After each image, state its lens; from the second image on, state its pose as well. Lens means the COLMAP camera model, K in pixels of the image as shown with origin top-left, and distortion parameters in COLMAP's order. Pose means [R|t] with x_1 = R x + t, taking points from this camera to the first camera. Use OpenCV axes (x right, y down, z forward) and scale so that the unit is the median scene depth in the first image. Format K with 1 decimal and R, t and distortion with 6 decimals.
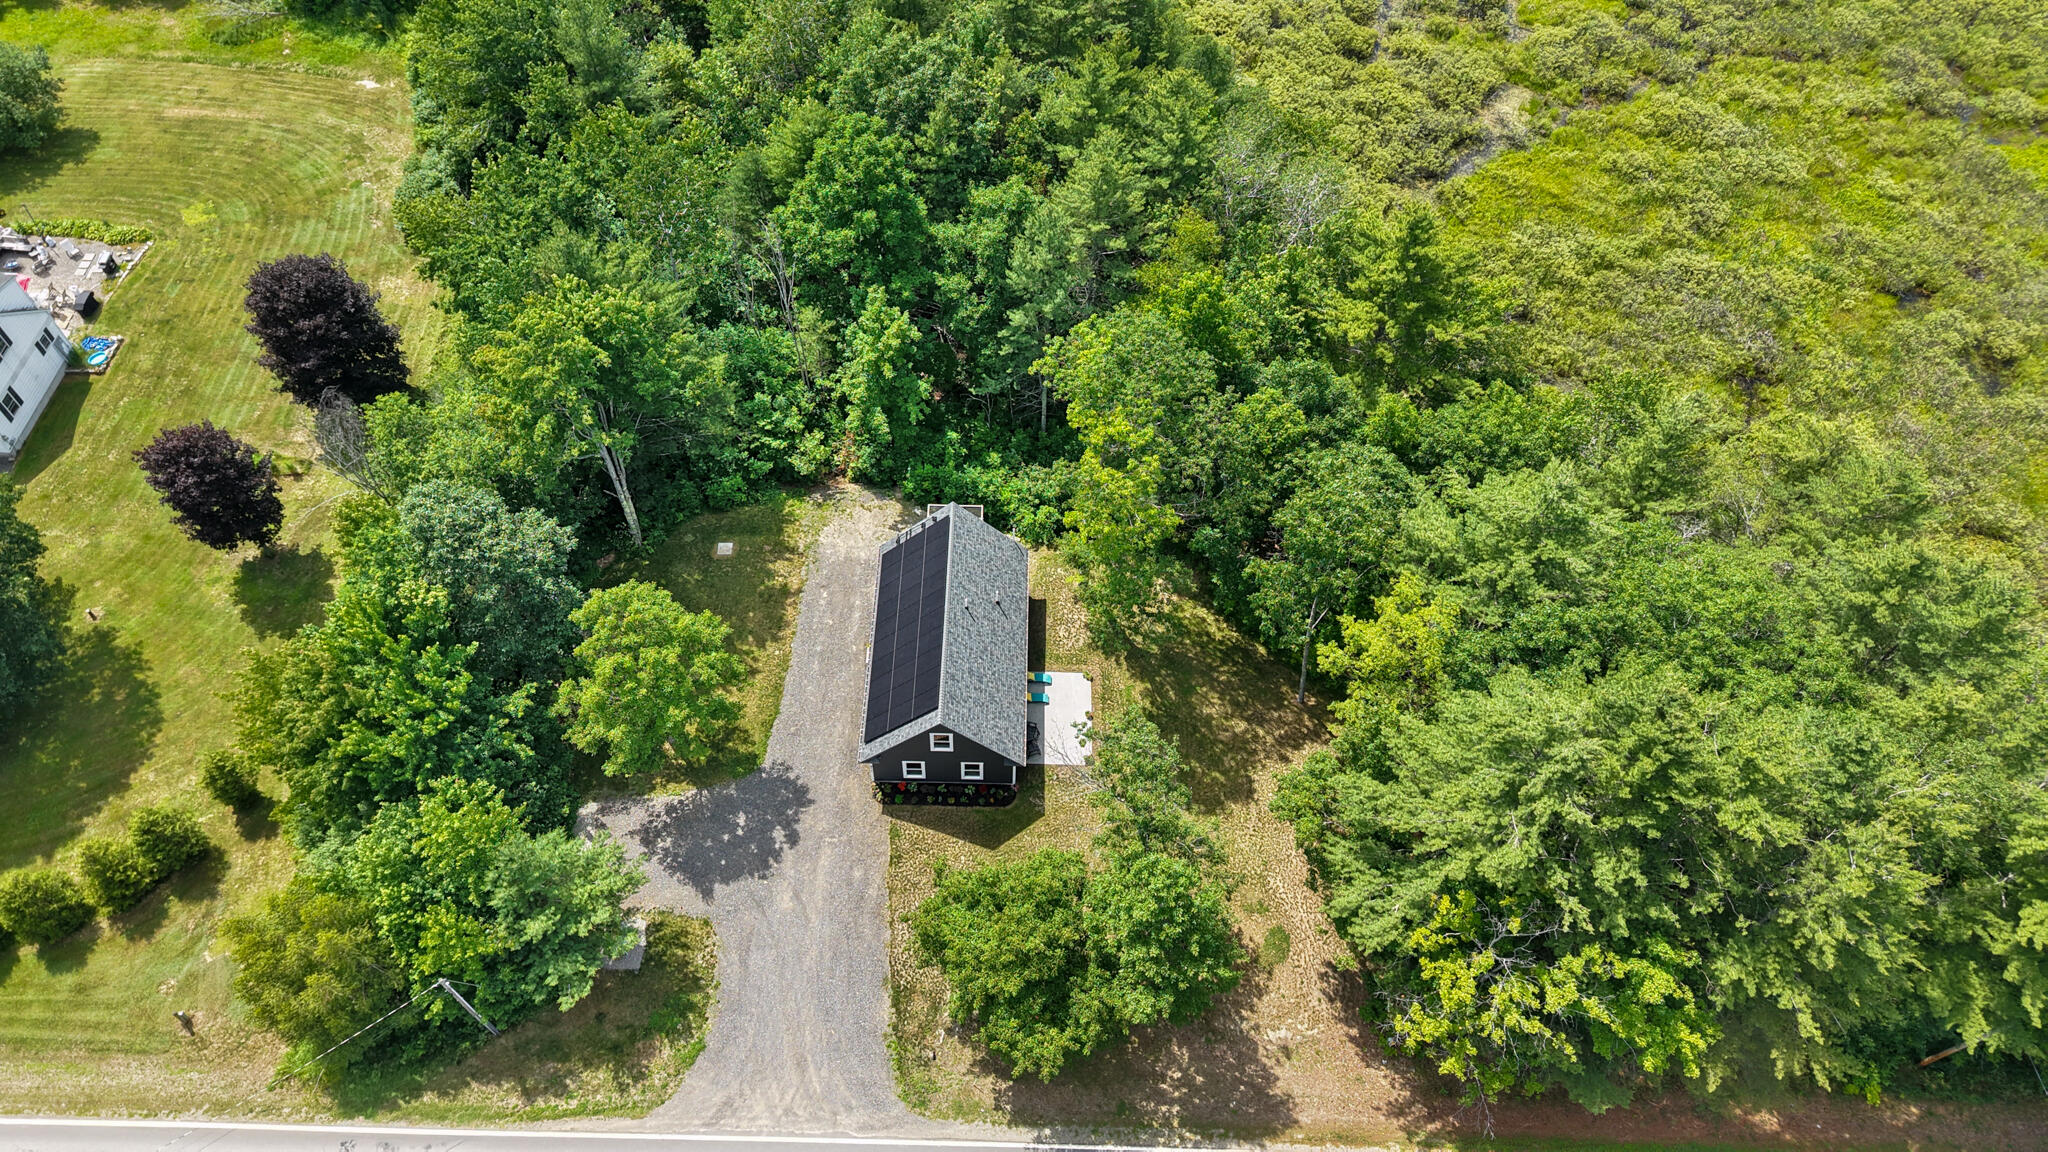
lens RADIAL K [[1358.2, 0, 1033.0], [0, 1358.2, 572.1], [0, 0, 1]] dist [-0.003249, 0.001721]
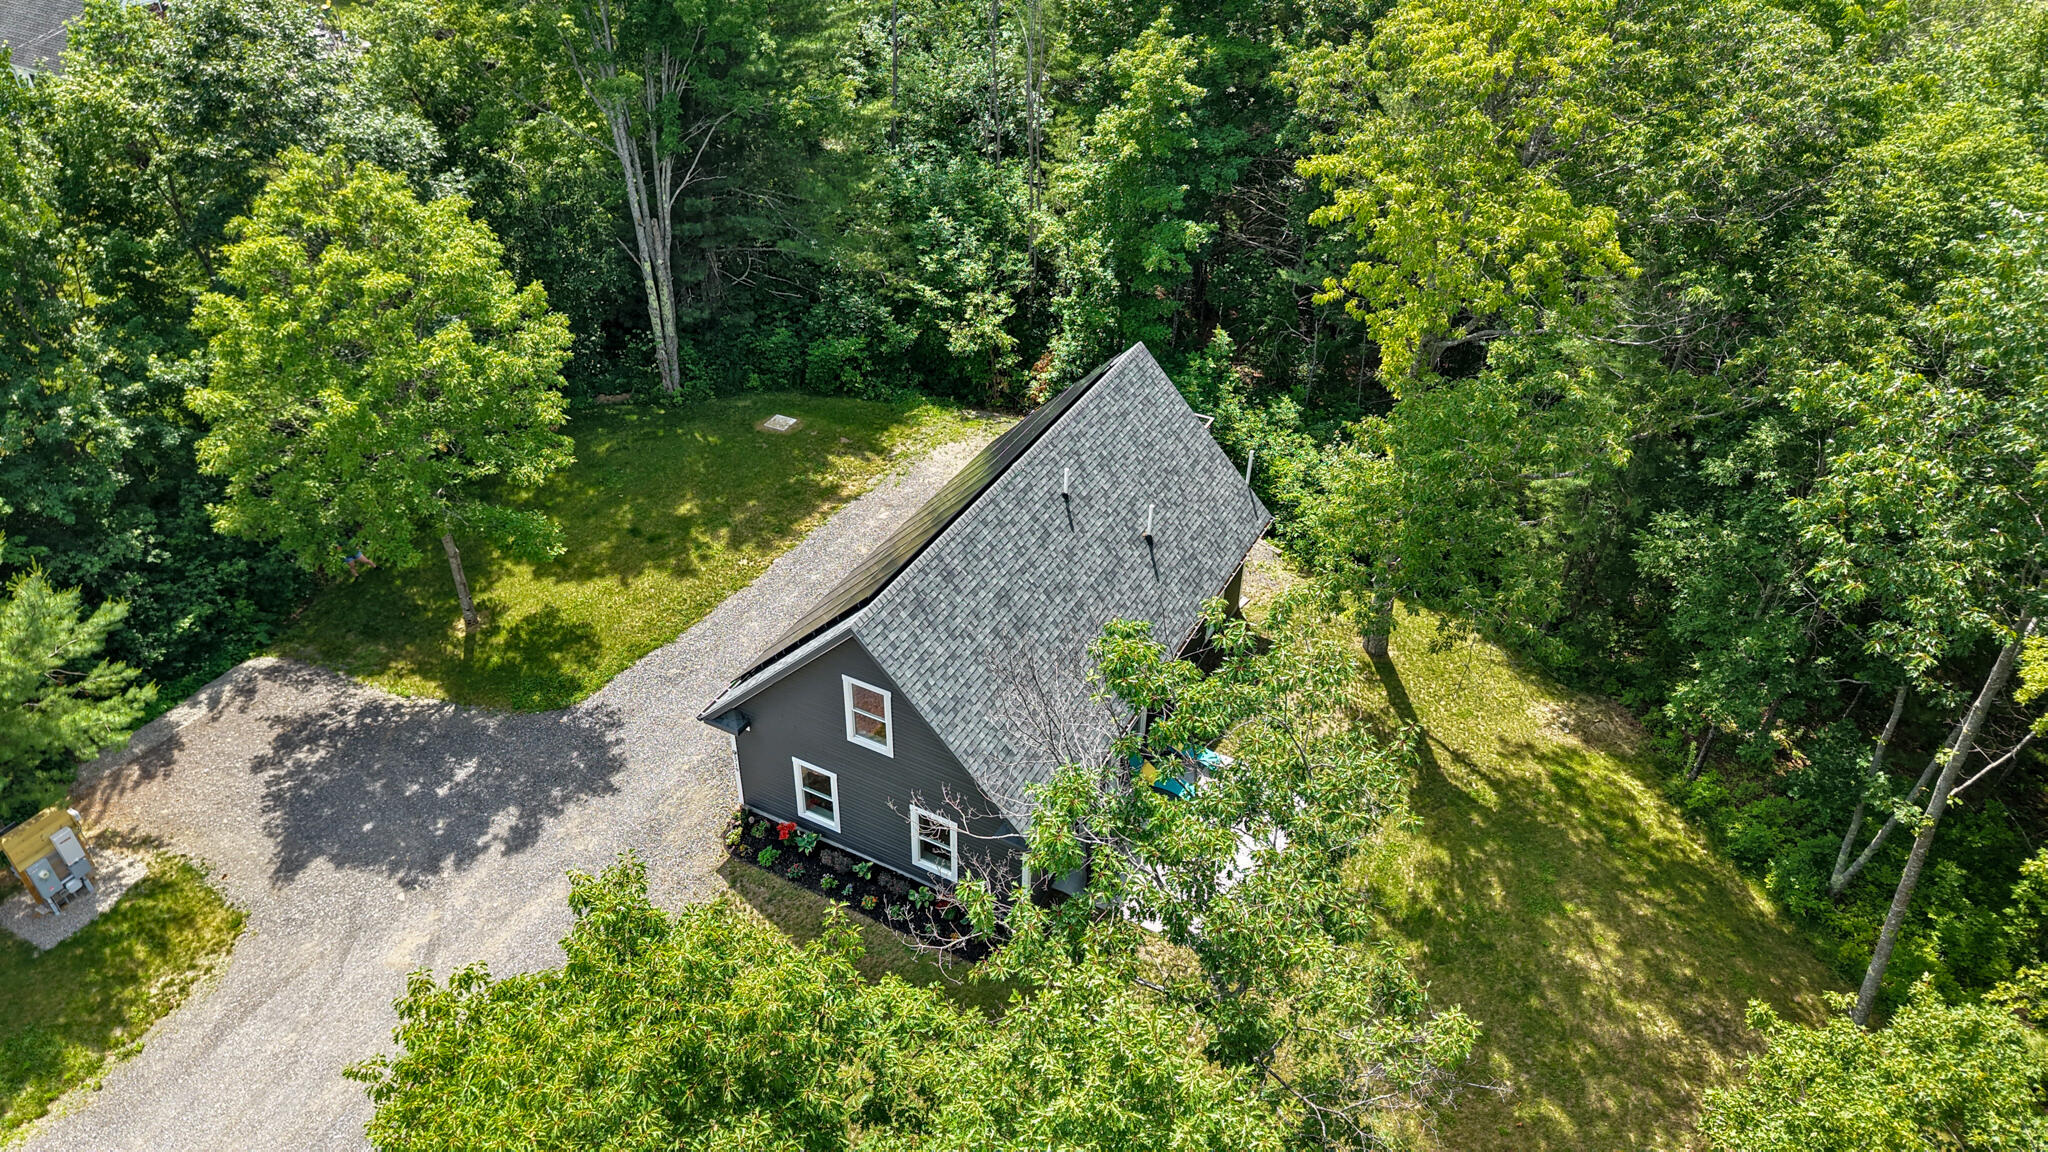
lens RADIAL K [[1358.2, 0, 1009.6], [0, 1358.2, 576.6], [0, 0, 1]] dist [-0.003249, 0.001721]
pose [[0.886077, 0.254877, -0.387177, 0.114652], [-0.361186, 0.903160, -0.232049, 0.162199], [0.290539, 0.345456, 0.892327, 0.615575]]
